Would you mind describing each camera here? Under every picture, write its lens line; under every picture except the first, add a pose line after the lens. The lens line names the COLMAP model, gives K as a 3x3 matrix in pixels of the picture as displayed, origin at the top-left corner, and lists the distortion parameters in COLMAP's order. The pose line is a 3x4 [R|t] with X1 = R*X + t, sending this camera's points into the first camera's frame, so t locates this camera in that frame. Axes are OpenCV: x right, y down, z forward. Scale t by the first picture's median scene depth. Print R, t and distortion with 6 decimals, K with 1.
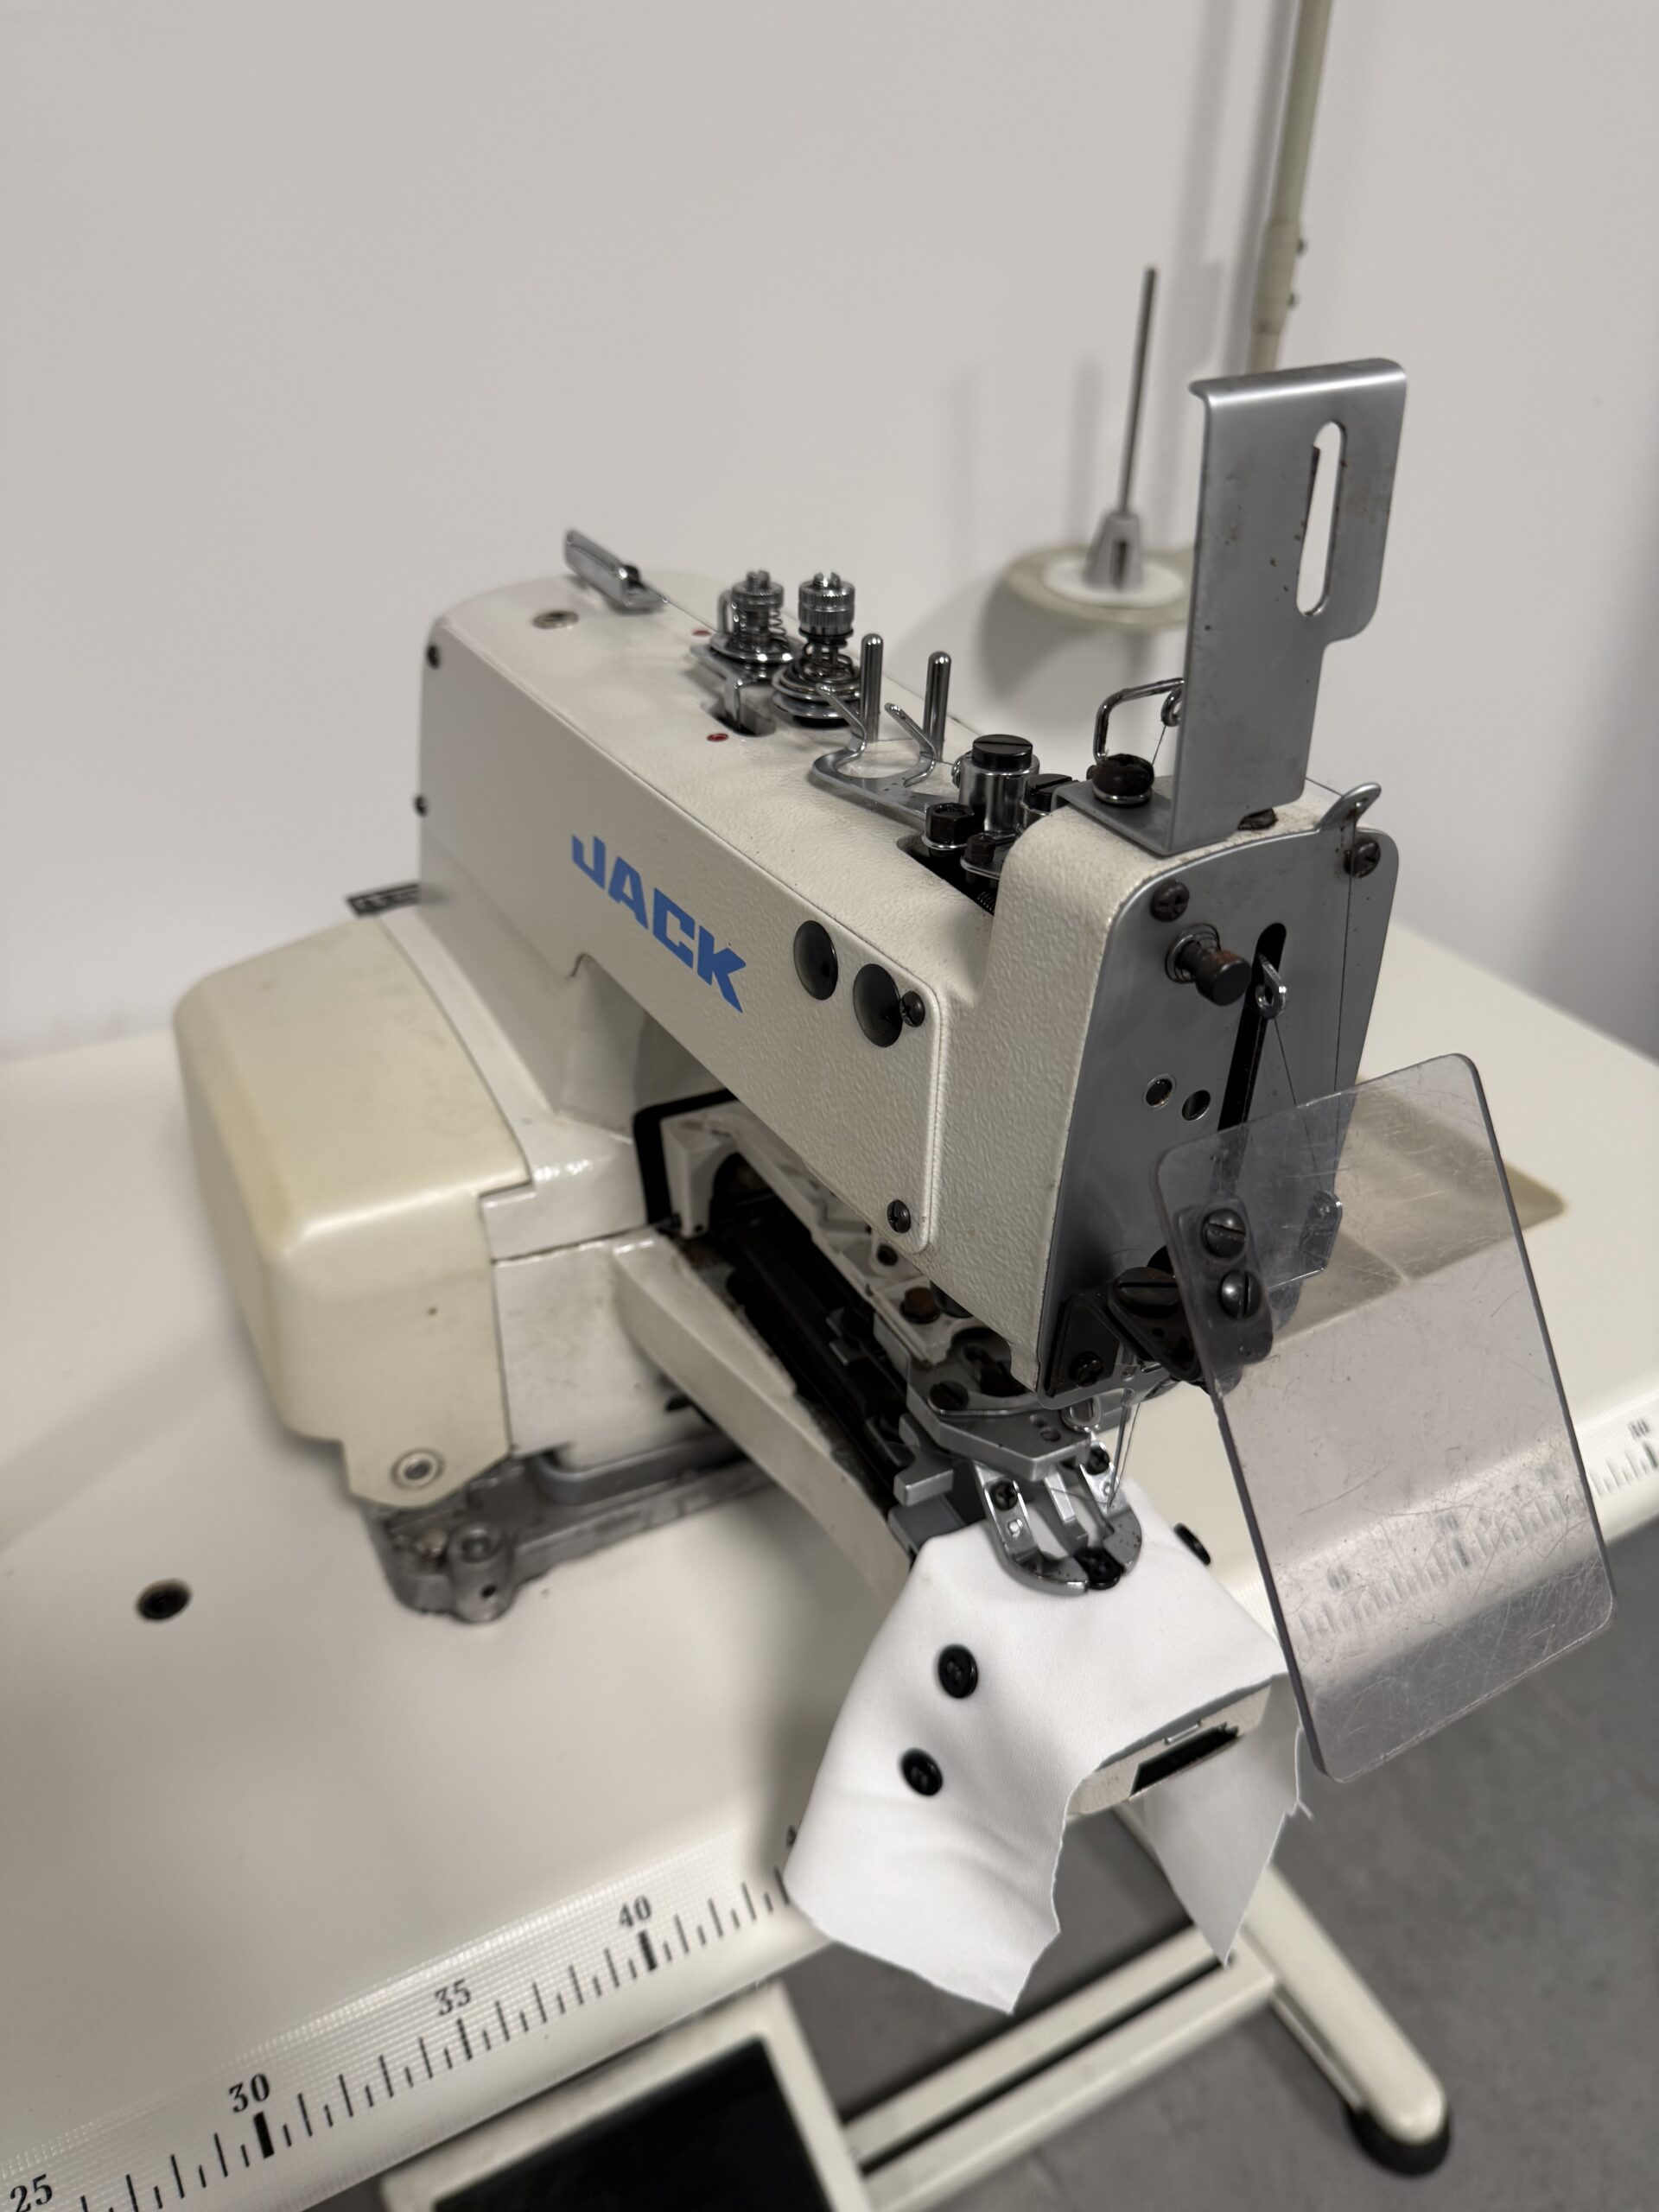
lens RADIAL K [[1605.0, 0, 829.5], [0, 1605.0, 1106.0], [0, 0, 1]] dist [-0.000847, -0.038080]
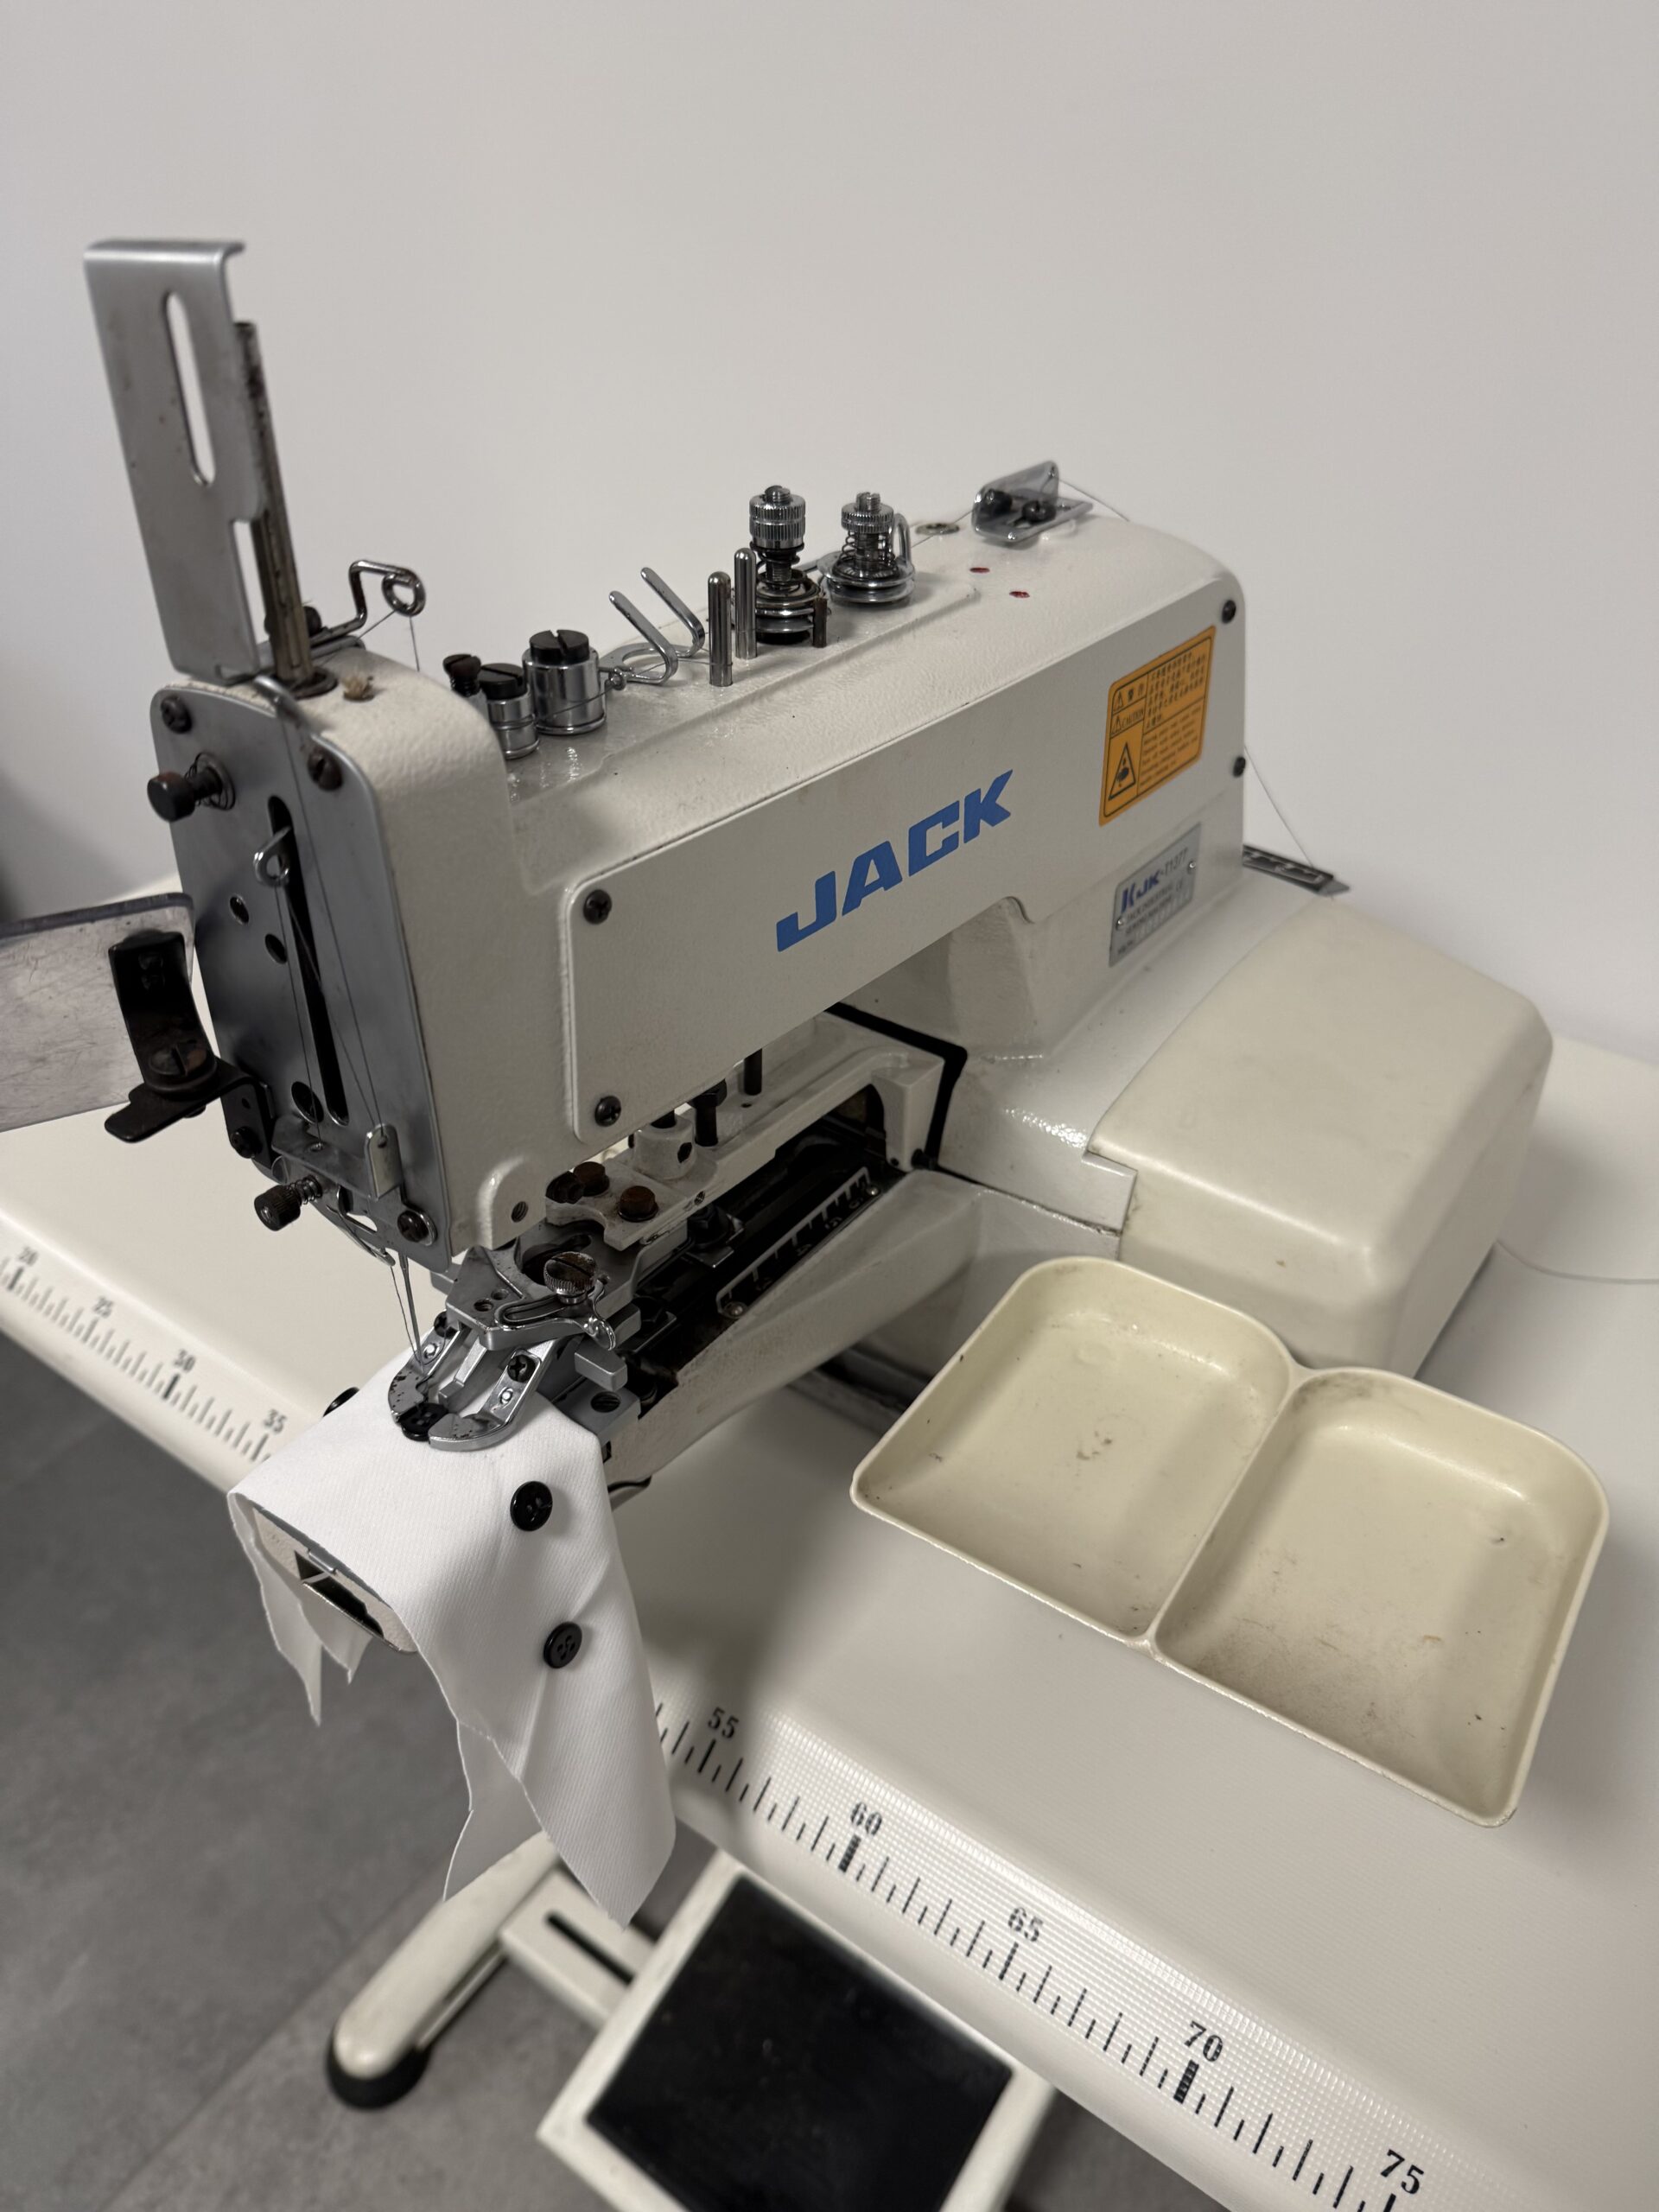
lens RADIAL K [[1602.5, 0, 829.5], [0, 1602.5, 1106.0], [0, 0, 1]] dist [0.028781, -0.034496]
pose [[0.399498, 0.487211, -0.776548, 0.572157], [-0.479288, 0.833092, 0.276115, -0.173059], [0.781463, 0.261883, 0.566333, 0.316142]]
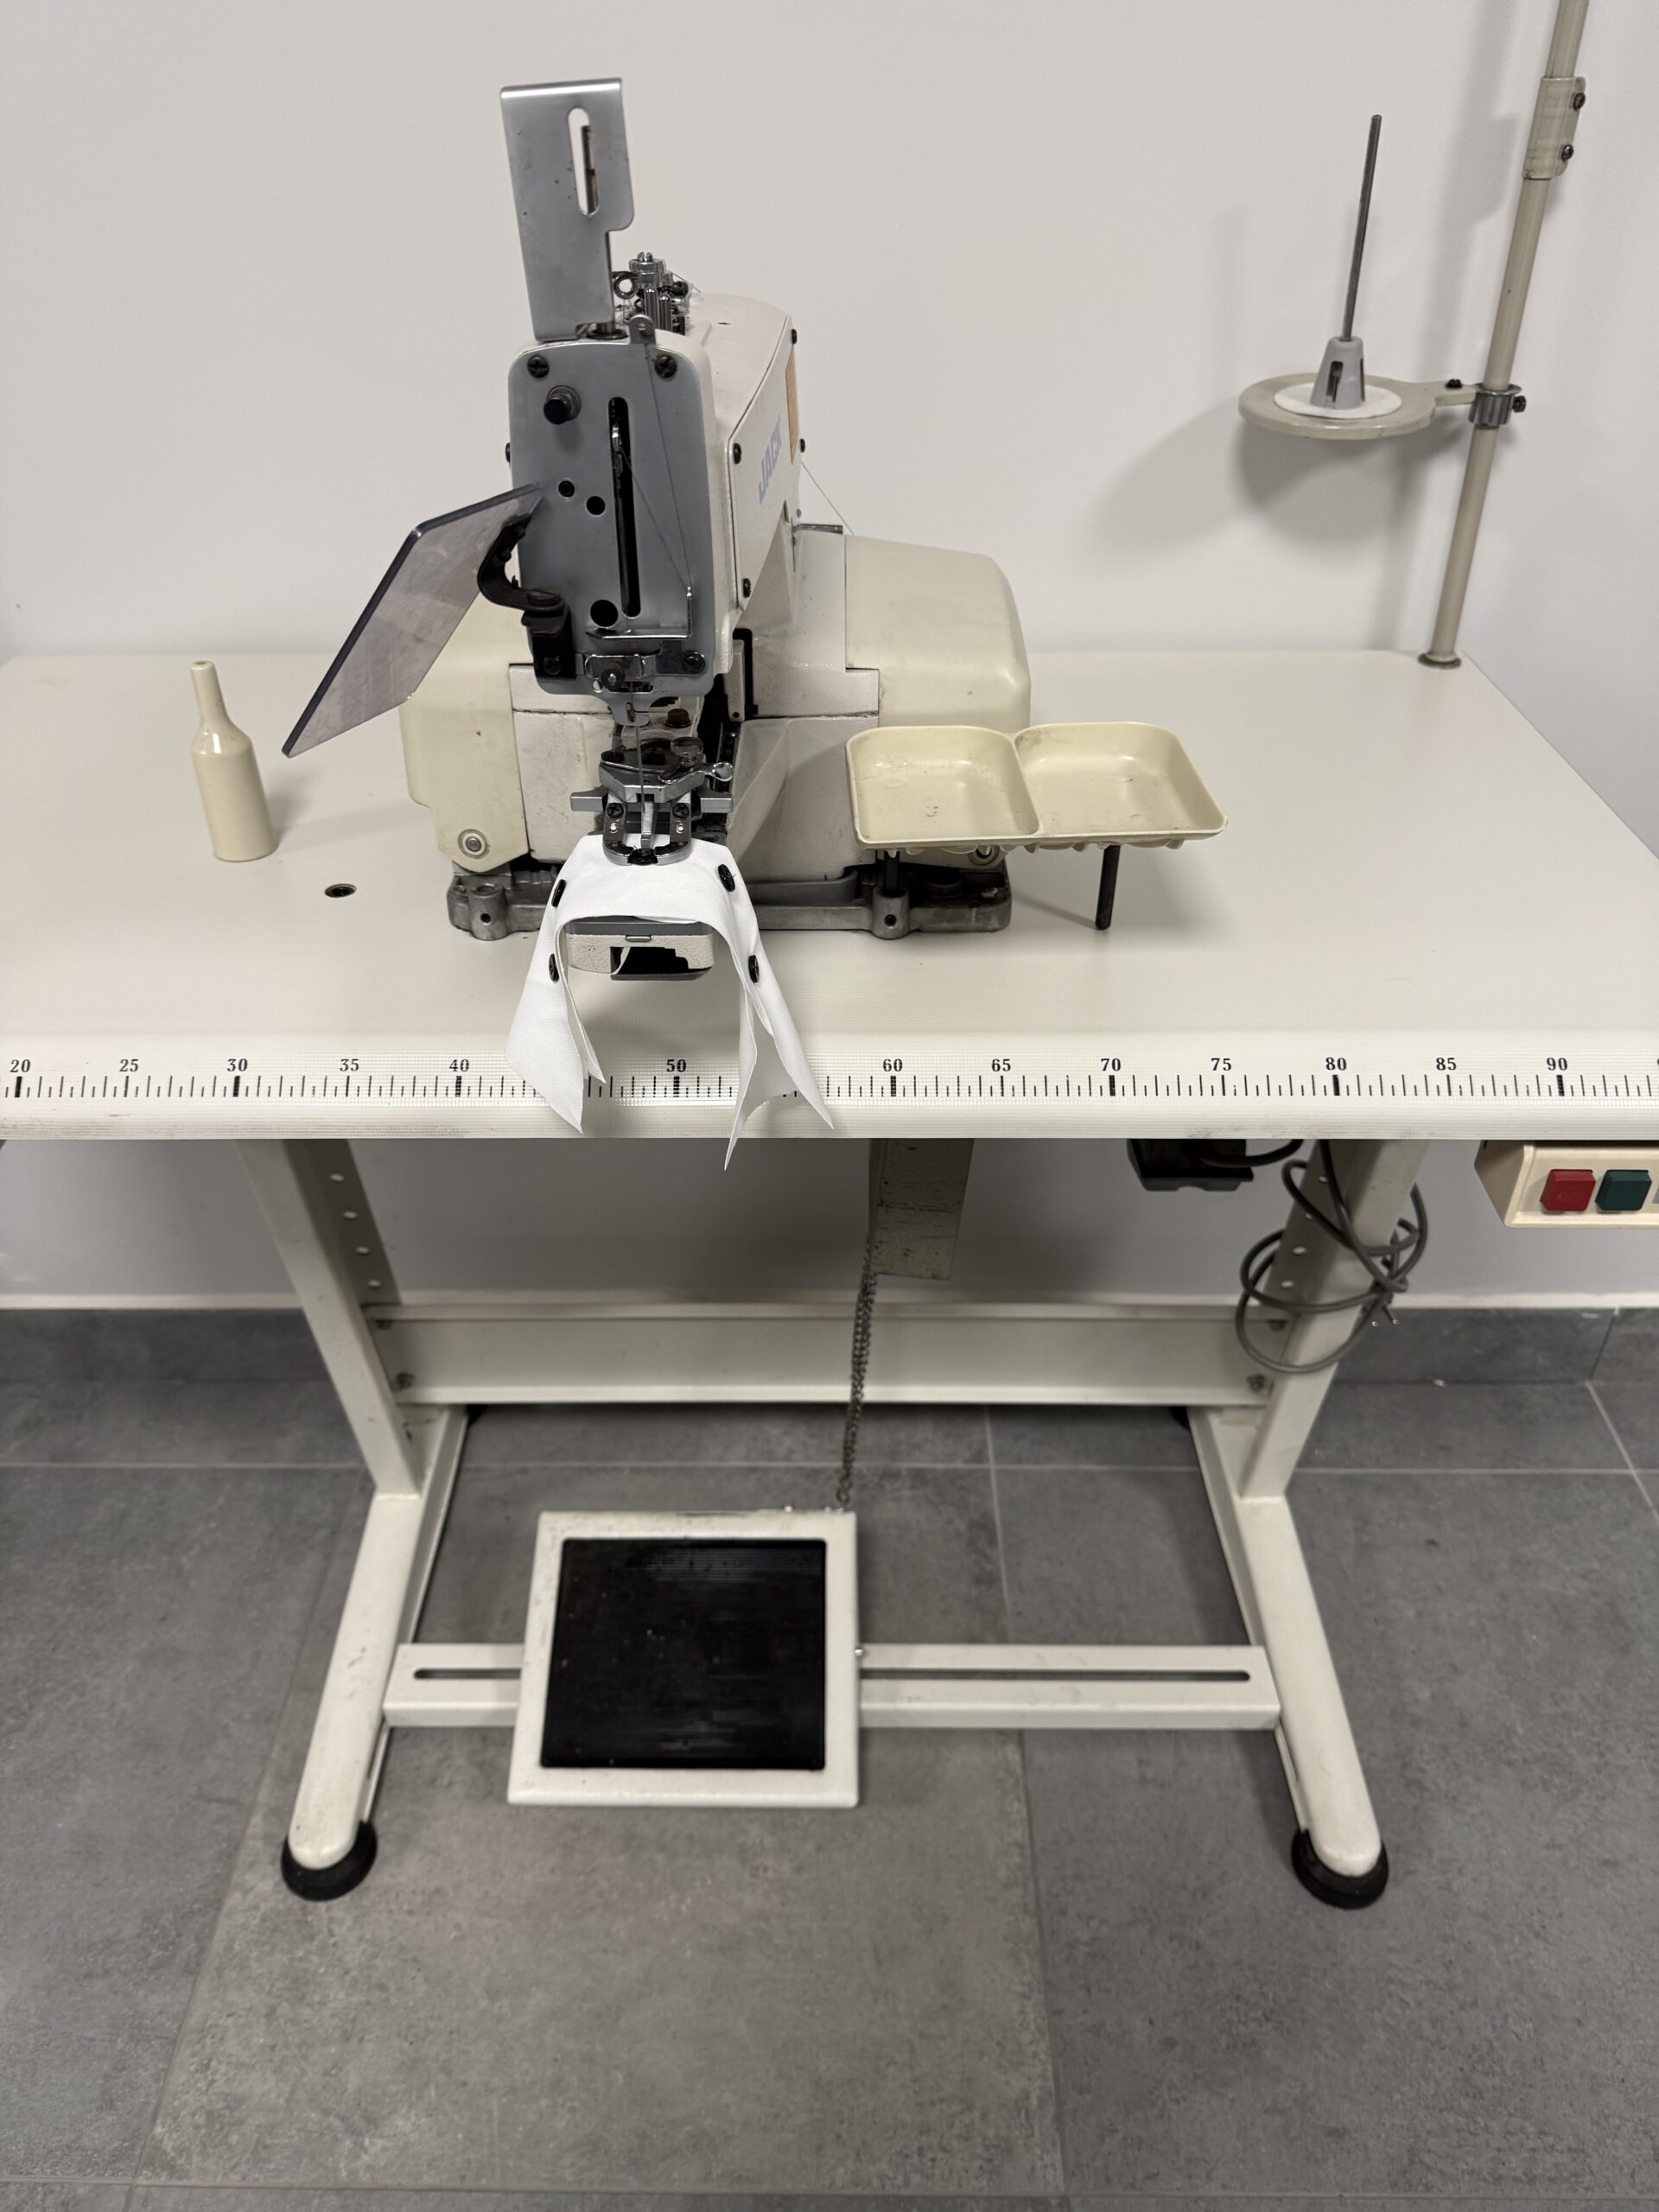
lens RADIAL K [[1602.5, 0, 829.5], [0, 1602.5, 1106.0], [0, 0, 1]] dist [0.028781, -0.034496]
pose [[0.865549, 0.239758, -0.439707, 0.662309], [-0.229258, 0.970255, 0.077761, 0.212667], [0.445271, 0.033501, 0.894769, -0.244083]]
